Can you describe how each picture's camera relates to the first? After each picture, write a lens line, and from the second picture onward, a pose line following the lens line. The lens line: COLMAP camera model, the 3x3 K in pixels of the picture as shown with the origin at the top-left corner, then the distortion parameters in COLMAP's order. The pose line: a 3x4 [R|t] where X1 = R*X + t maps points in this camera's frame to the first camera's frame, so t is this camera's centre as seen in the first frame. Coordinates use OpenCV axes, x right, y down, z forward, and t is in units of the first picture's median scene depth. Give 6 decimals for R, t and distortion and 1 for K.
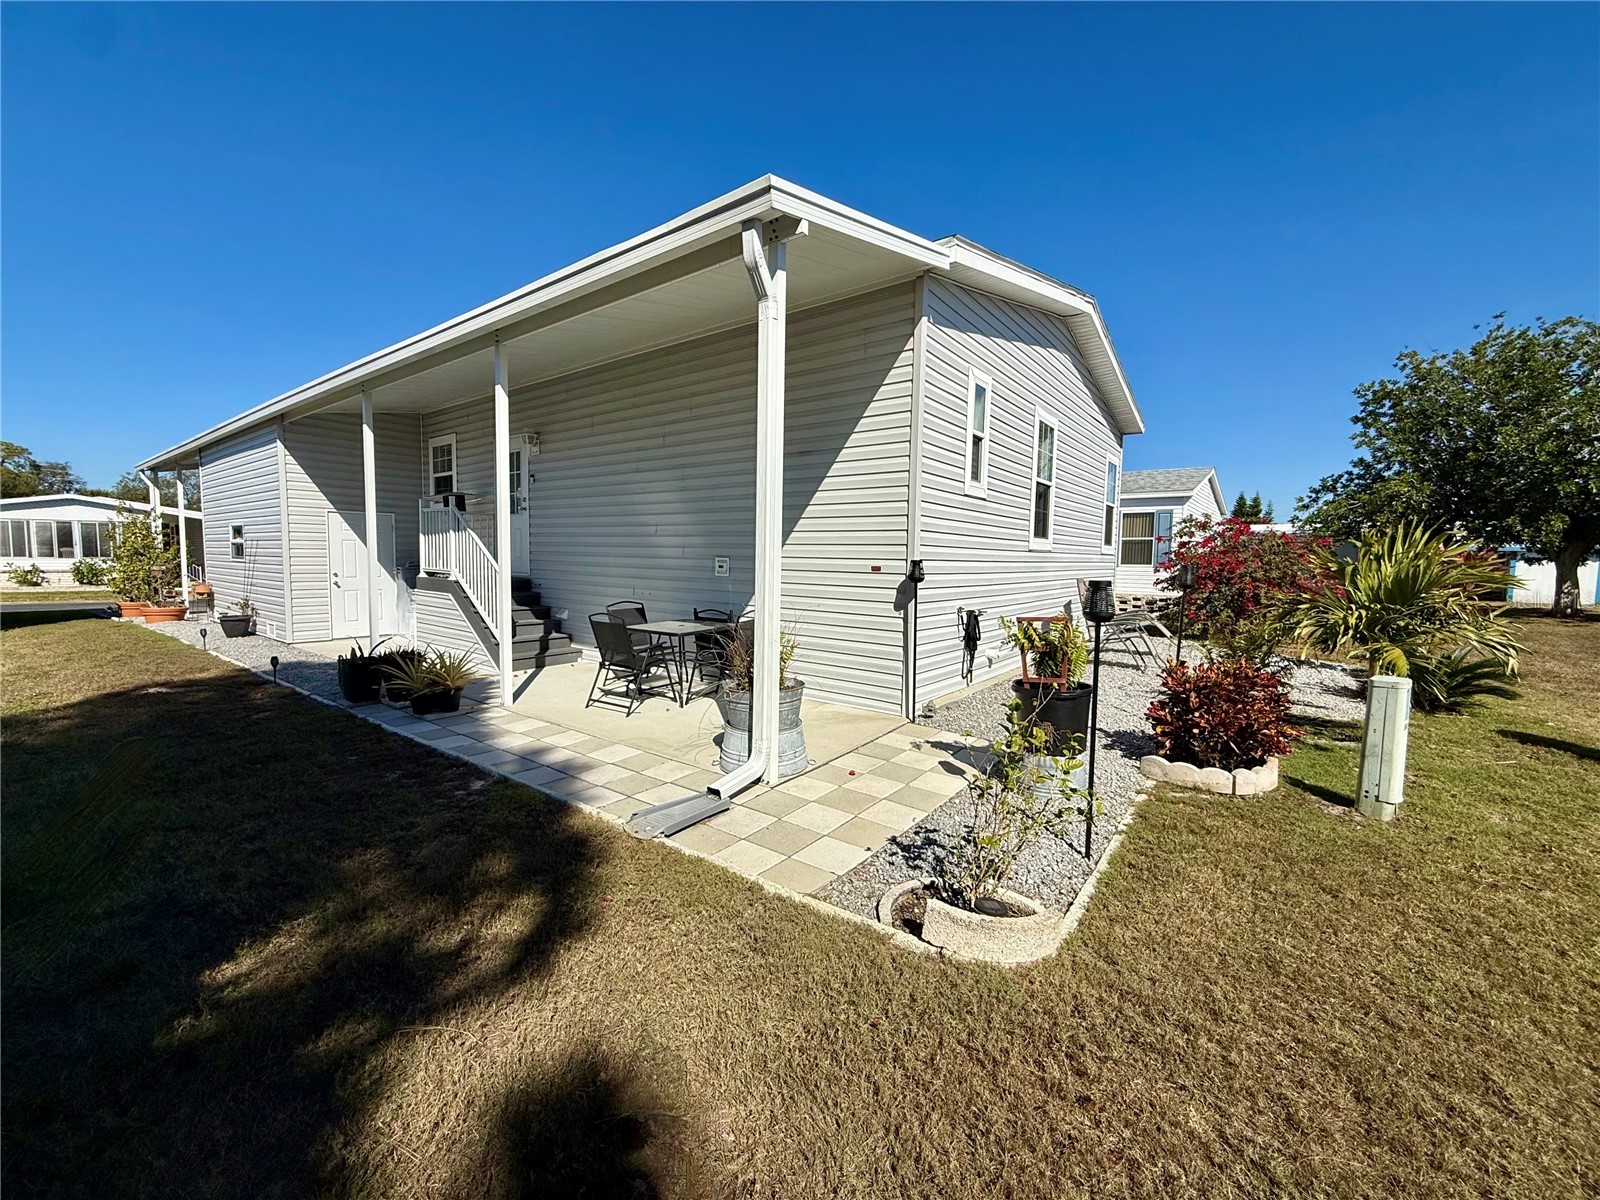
lens RADIAL K [[636.1, 0, 801.6], [0, 636.1, 602.0], [0, 0, 1]] dist [-0.002743, 0.000732]
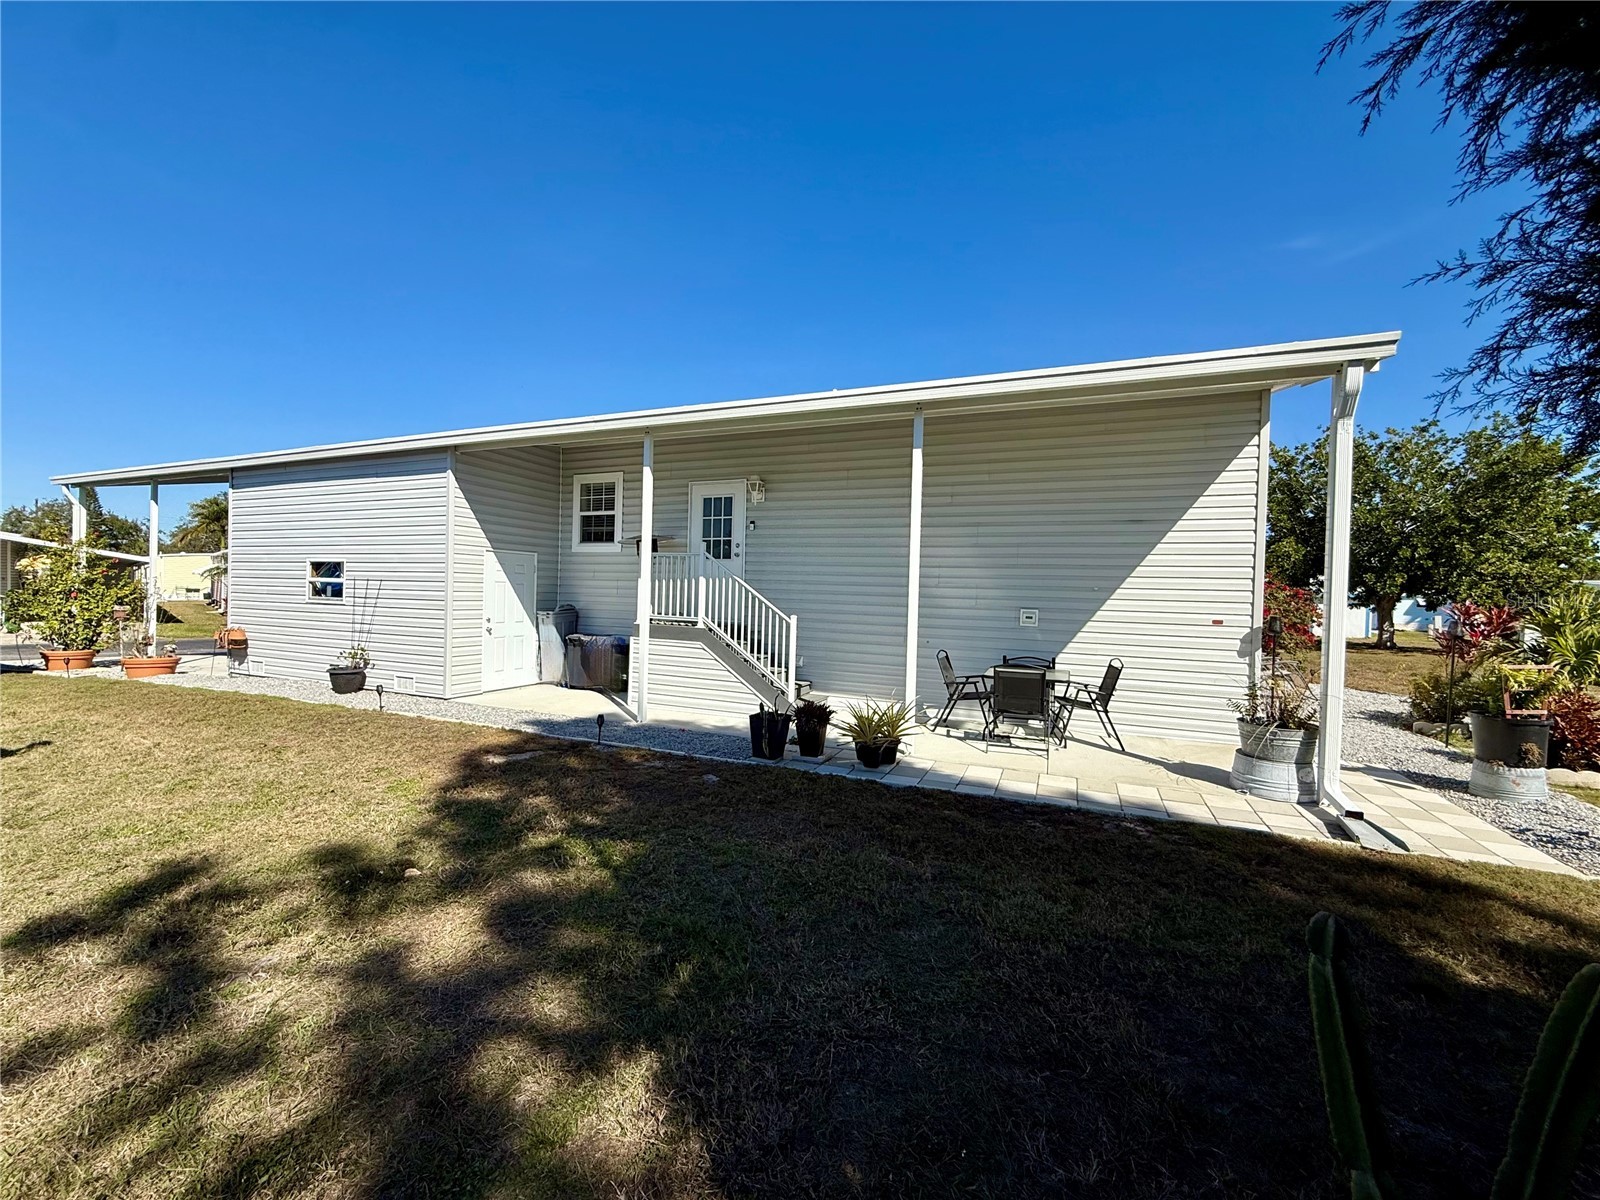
lens RADIAL K [[636.1, 0, 801.2], [0, 636.1, 599.3], [0, 0, 1]] dist [-0.002743, 0.000732]
pose [[0.971111, 0.008456, 0.238480, -0.728787], [0.005603, 0.998289, -0.058212, -0.024090], [-0.238564, 0.057866, 0.969401, 0.025374]]
